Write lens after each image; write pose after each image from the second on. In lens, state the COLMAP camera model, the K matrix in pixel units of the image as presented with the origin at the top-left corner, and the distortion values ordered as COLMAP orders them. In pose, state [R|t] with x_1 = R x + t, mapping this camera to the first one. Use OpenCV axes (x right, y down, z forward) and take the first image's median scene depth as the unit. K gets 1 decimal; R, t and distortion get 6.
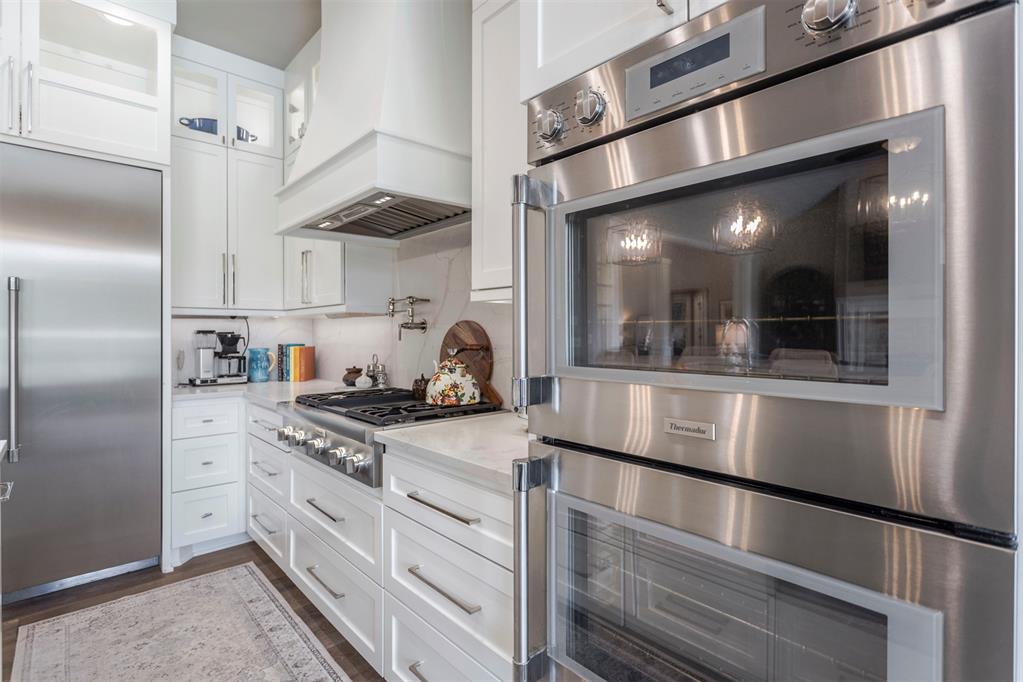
lens RADIAL K [[499.8, 0, 507.1], [0, 499.8, 337.3], [0, 0, 1]] dist [-0.016185, 0.004729]
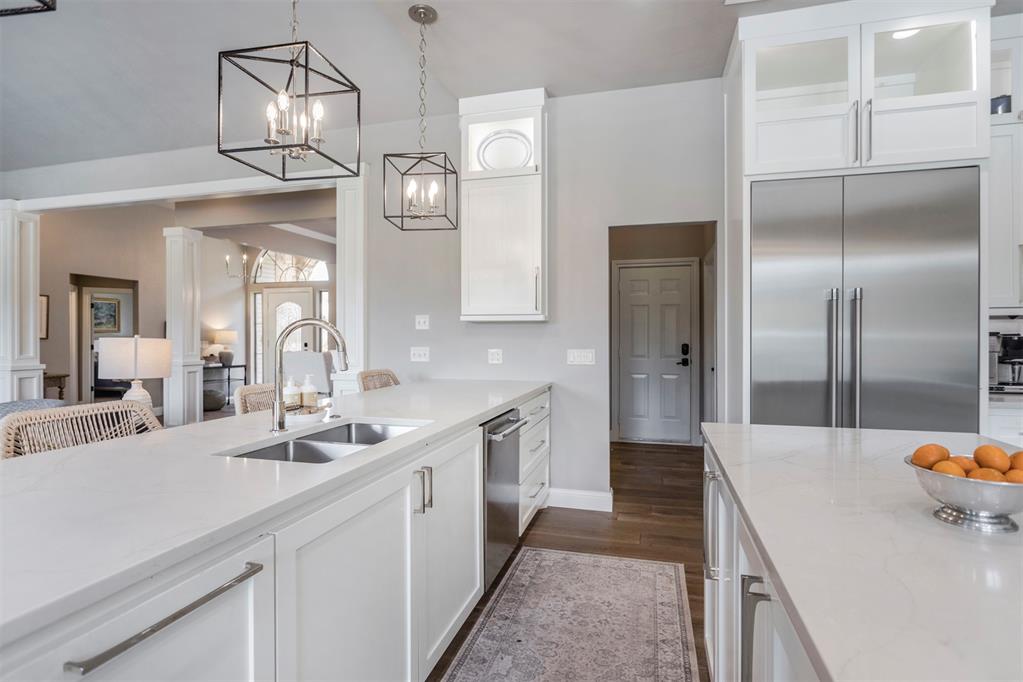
lens RADIAL K [[499.8, 0, 507.0], [0, 499.8, 339.7], [0, 0, 1]] dist [-0.016185, 0.004729]
pose [[0.536234, 0.005778, -0.844049, -0.384113], [-0.005074, 0.999981, 0.003622, 0.001047], [0.844054, 0.002341, 0.536253, -0.279756]]
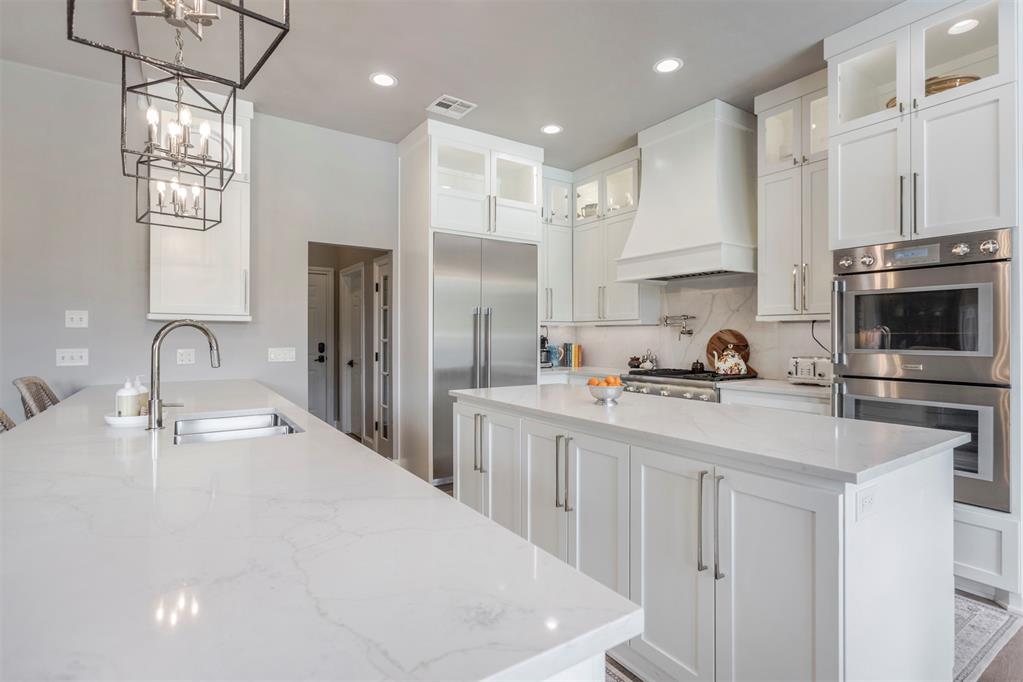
lens RADIAL K [[499.8, 0, 509.8], [0, 499.8, 337.2], [0, 0, 1]] dist [-0.016185, 0.004729]
pose [[0.989543, 0.002484, -0.144215, -0.539789], [-0.003156, 0.999985, -0.004435, 0.003773], [0.144202, 0.004843, 0.989536, -0.794117]]
